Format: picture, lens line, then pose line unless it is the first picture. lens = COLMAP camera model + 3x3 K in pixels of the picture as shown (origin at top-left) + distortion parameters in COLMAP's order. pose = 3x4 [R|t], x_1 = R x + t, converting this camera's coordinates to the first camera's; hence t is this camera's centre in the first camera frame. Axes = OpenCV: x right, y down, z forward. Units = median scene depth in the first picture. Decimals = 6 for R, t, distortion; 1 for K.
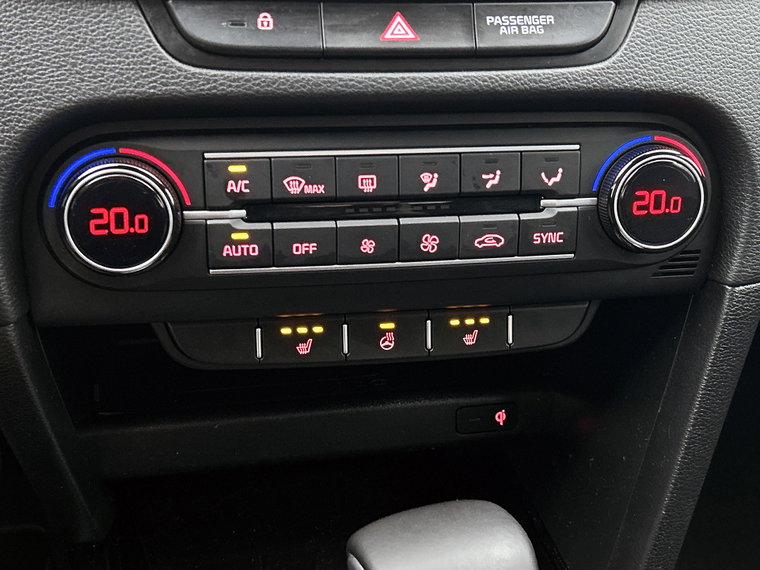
lens RADIAL K [[1048.5, 0, 380.0], [0, 1048.5, 285.0], [0, 0, 1]] dist [0.141938, -0.507825]
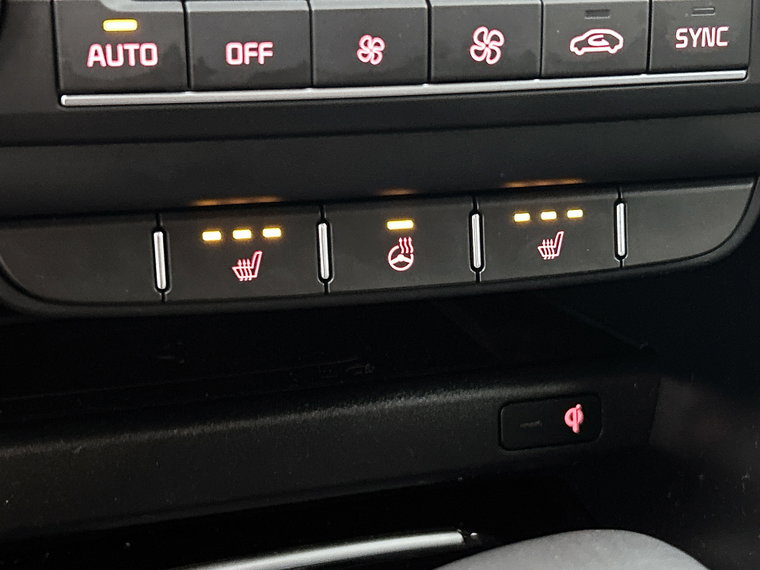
lens RADIAL K [[1324.8, 0, 380.0], [0, 1324.8, 285.0], [0, 0, 1]] dist [0.057126, 0.013908]
pose [[0.995605, -0.036298, 0.086337, -0.066529], [0.041216, 0.997586, -0.055880, 0.112932], [-0.084101, 0.059193, 0.994698, 0.350939]]
